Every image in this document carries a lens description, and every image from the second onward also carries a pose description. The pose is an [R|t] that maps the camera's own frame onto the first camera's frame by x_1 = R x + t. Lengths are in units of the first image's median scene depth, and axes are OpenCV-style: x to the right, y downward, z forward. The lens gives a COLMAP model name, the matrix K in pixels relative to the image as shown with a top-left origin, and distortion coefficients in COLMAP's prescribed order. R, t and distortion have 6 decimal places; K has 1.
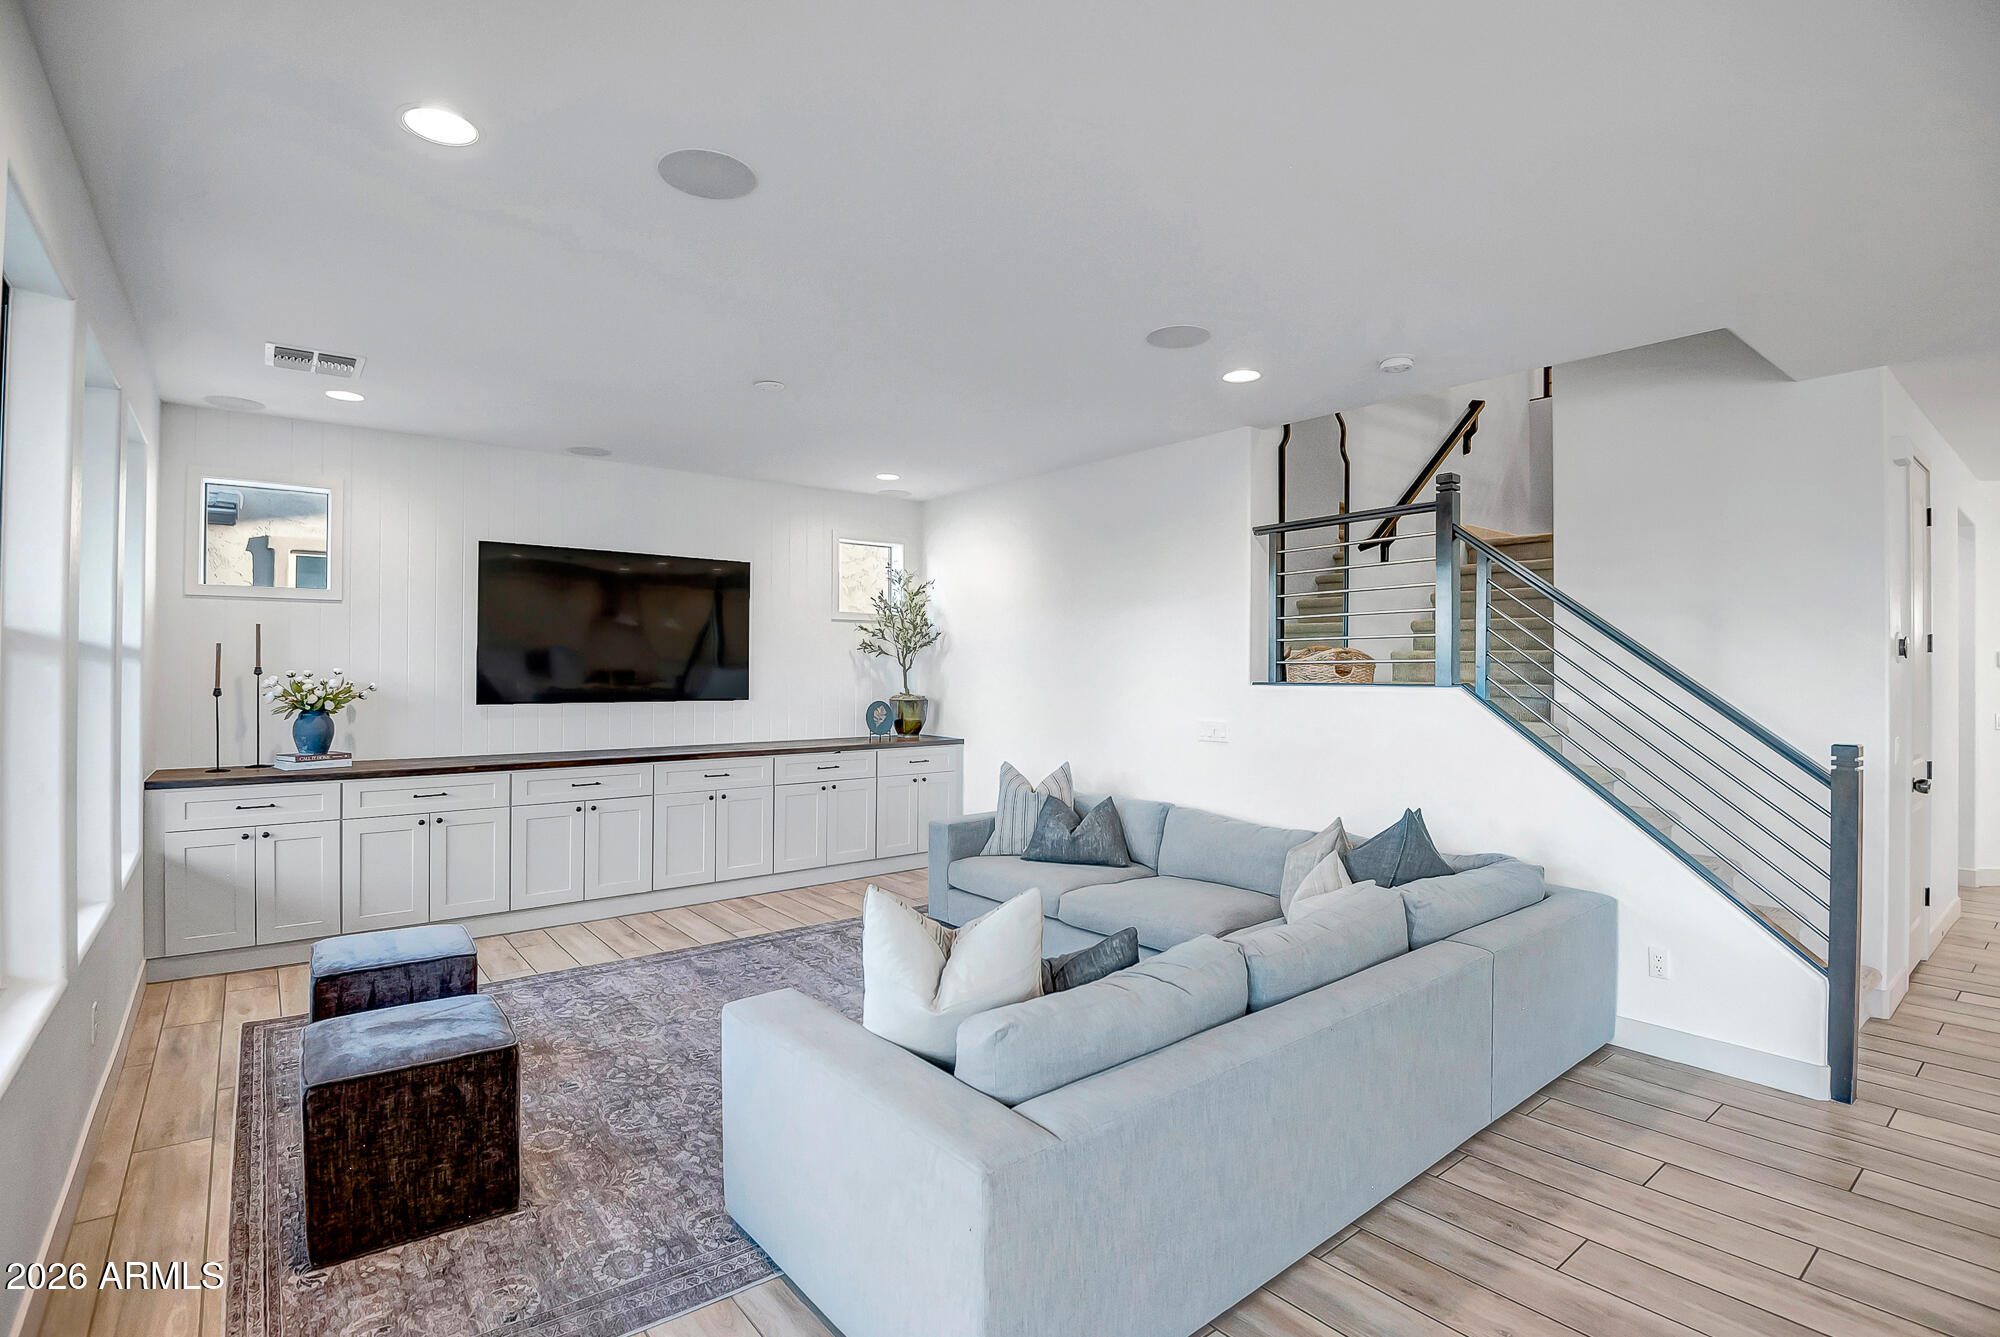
lens RADIAL K [[933.0, 0, 1013.8], [0, 933.0, 675.7], [0, 0, 1]] dist [-0.012082, -0.007904]
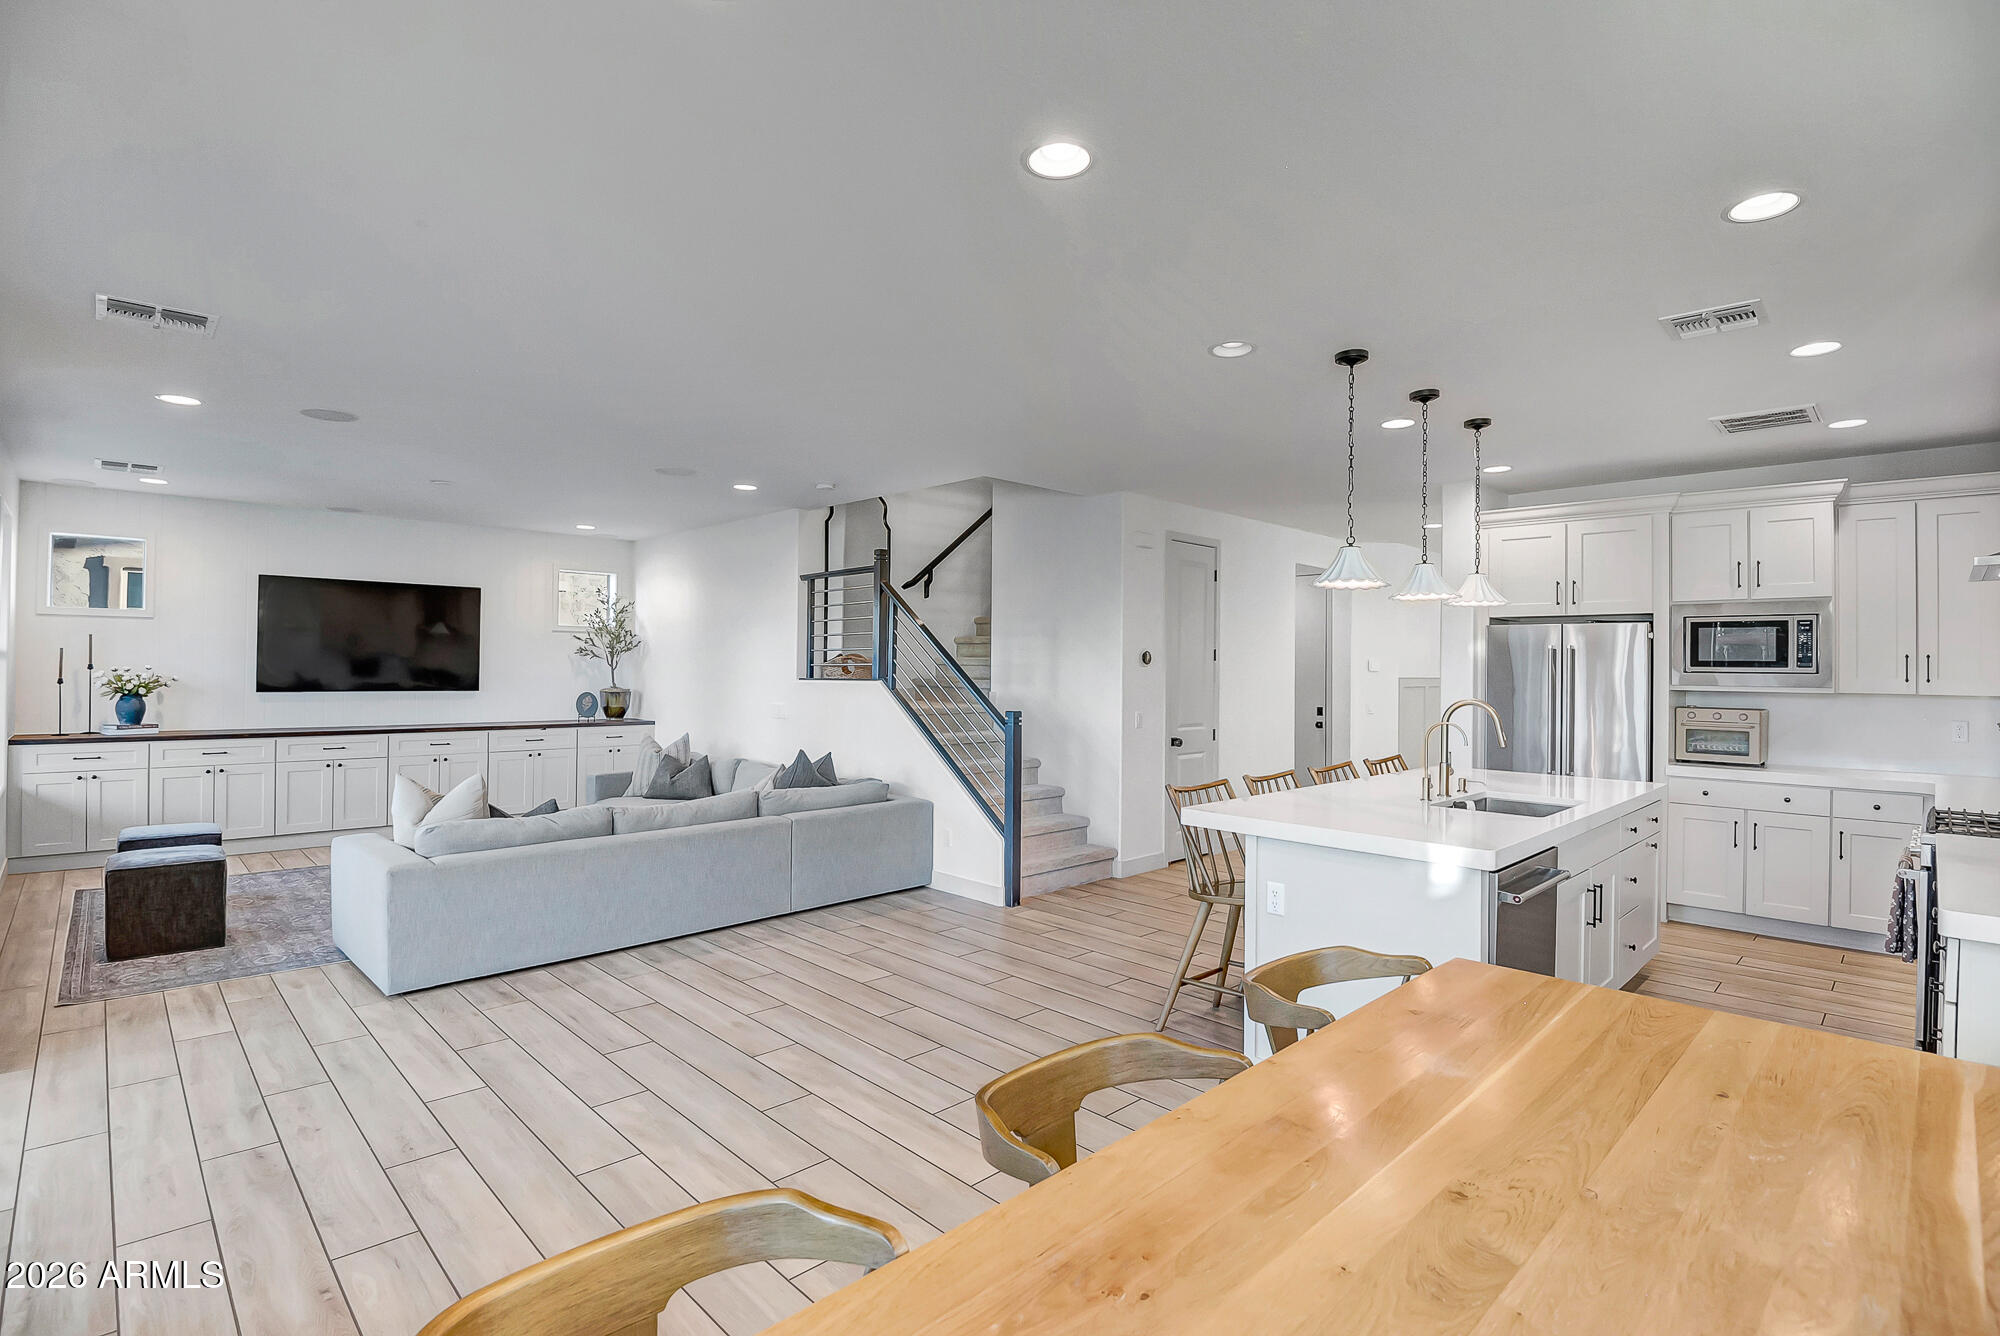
lens RADIAL K [[933.0, 0, 1011.5], [0, 933.0, 671.9], [0, 0, 1]] dist [-0.012082, -0.007904]
pose [[0.995317, 0.005080, 0.096534, 0.458457], [-0.004512, 0.999971, -0.006108, 0.004816], [-0.096562, 0.005644, 0.995311, -0.539926]]
